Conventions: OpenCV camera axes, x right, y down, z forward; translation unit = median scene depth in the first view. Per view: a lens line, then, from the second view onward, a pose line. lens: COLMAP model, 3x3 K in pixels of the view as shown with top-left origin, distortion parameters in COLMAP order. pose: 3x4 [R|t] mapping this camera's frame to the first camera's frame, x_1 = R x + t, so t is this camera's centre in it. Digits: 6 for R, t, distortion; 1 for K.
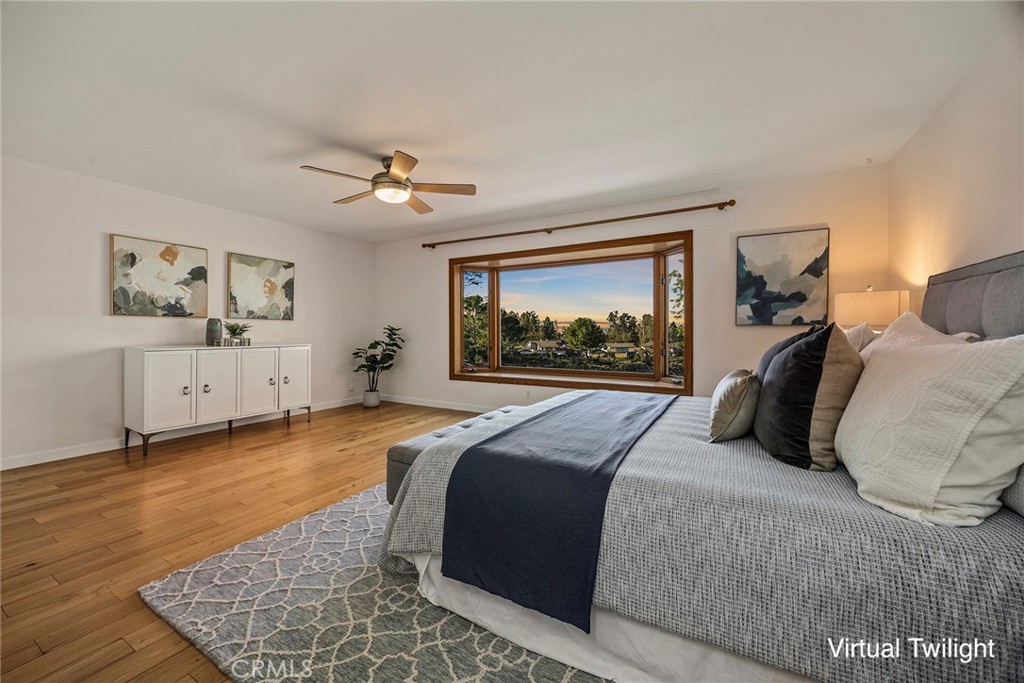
lens RADIAL K [[392.2, 0, 507.0], [0, 392.2, 335.8], [0, 0, 1]] dist [-0.000091, 0.000537]
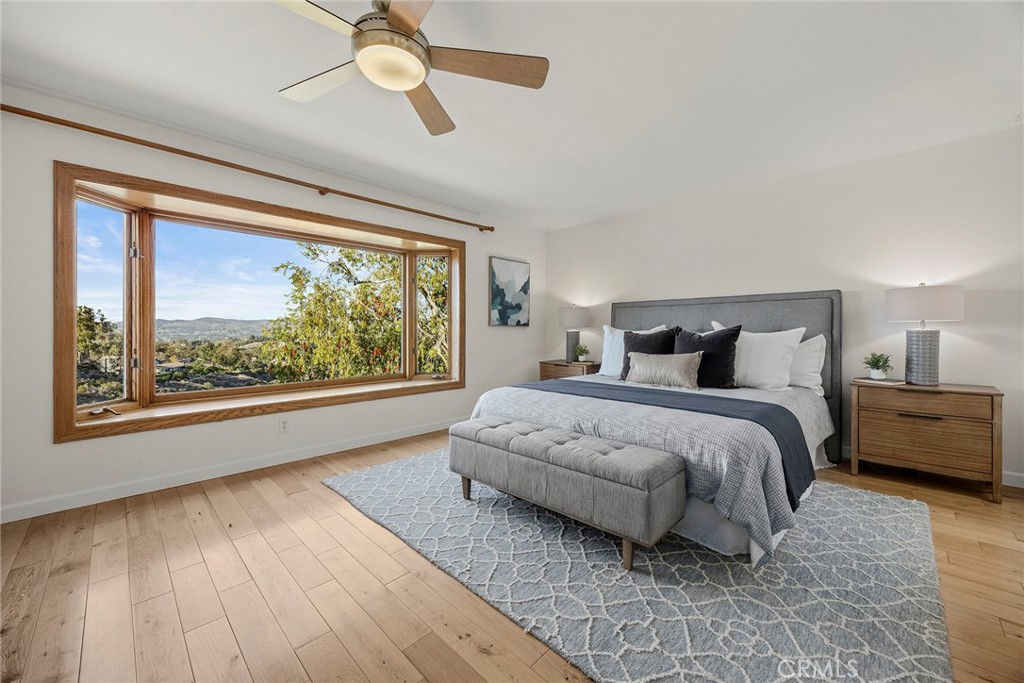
lens RADIAL K [[392.2, 0, 512.0], [0, 392.2, 339.7], [0, 0, 1]] dist [-0.000091, 0.000537]
pose [[0.247091, -0.025874, 0.968647, -0.654300], [0.009470, 0.999660, 0.024287, -0.009920], [-0.968946, 0.003171, 0.247252, 0.621537]]
